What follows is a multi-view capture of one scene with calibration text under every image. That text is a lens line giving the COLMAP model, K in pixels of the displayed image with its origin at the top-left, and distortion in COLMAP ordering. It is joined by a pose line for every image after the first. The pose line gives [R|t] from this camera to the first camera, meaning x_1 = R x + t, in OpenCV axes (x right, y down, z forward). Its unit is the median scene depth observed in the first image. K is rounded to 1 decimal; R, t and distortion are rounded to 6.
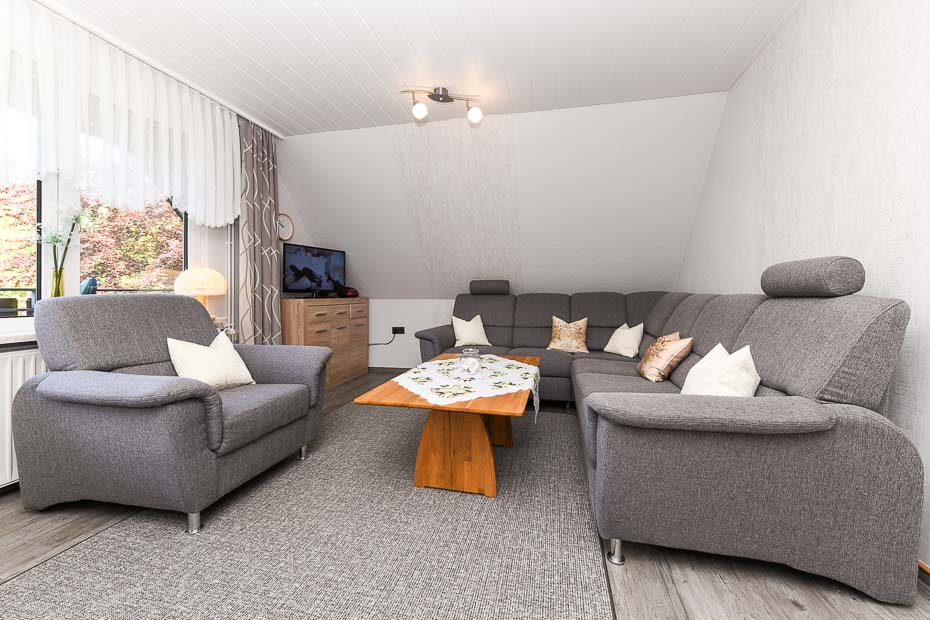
lens RADIAL K [[373.8, 0, 466.8], [0, 373.8, 292.4], [0, 0, 1]] dist [0.000937, 0.000182]
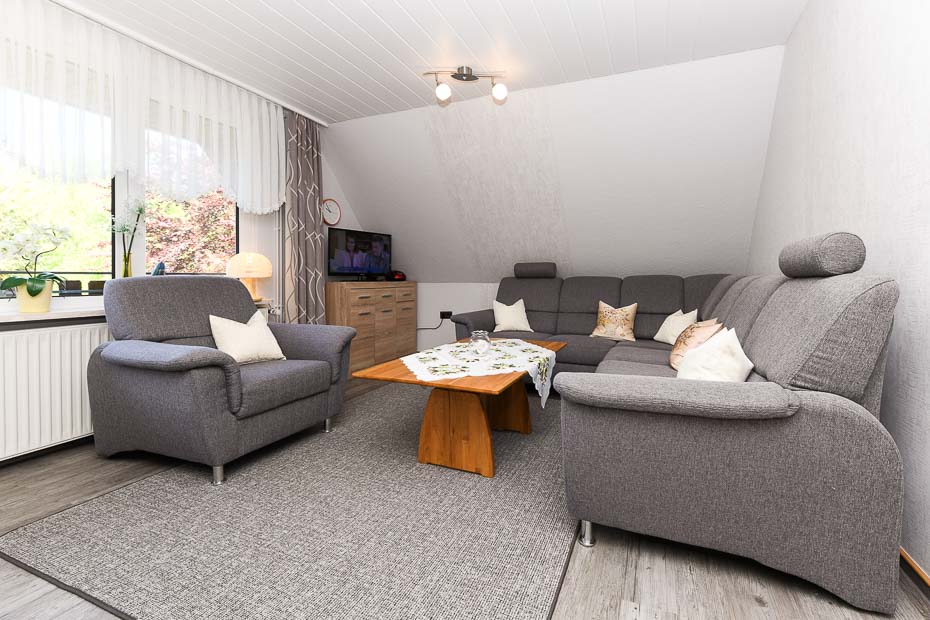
lens RADIAL K [[407.2, 0, 488.8], [0, 407.2, 280.3], [0, 0, 1]] dist [0.000088, -0.000260]
pose [[0.987411, 0.000992, -0.158172, 0.216490], [-0.000009, 0.999981, 0.006212, 0.010954], [0.158175, -0.006132, 0.987392, -0.068843]]
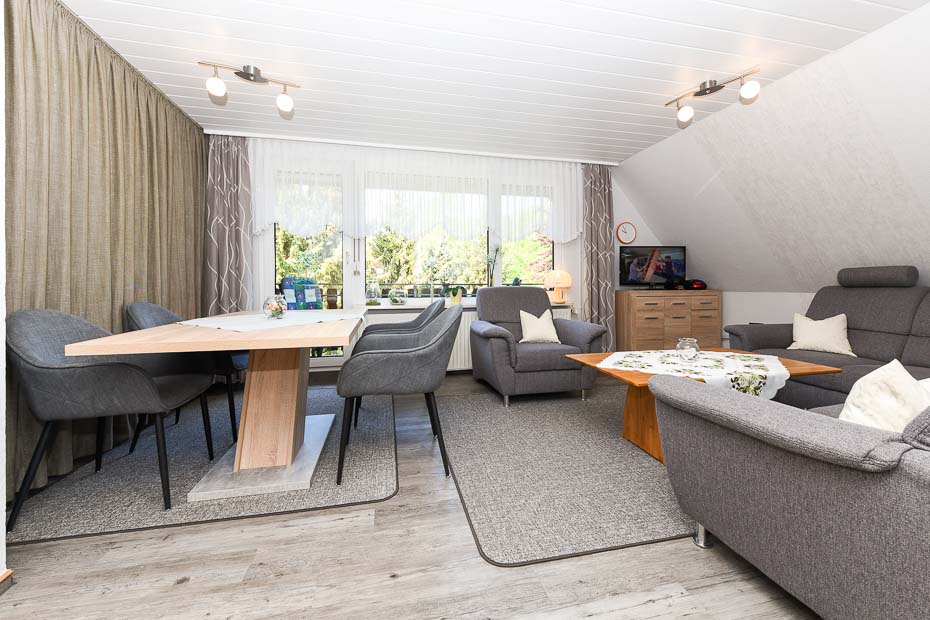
lens RADIAL K [[363.5, 0, 466.6], [0, 363.5, 286.9], [0, 0, 1]] dist [0.000814, 0.000025]
pose [[0.427972, 0.001449, -0.903791, 0.711859], [0.003089, 0.999991, 0.003066, 0.001788], [0.903787, -0.004104, 0.427964, -0.008363]]
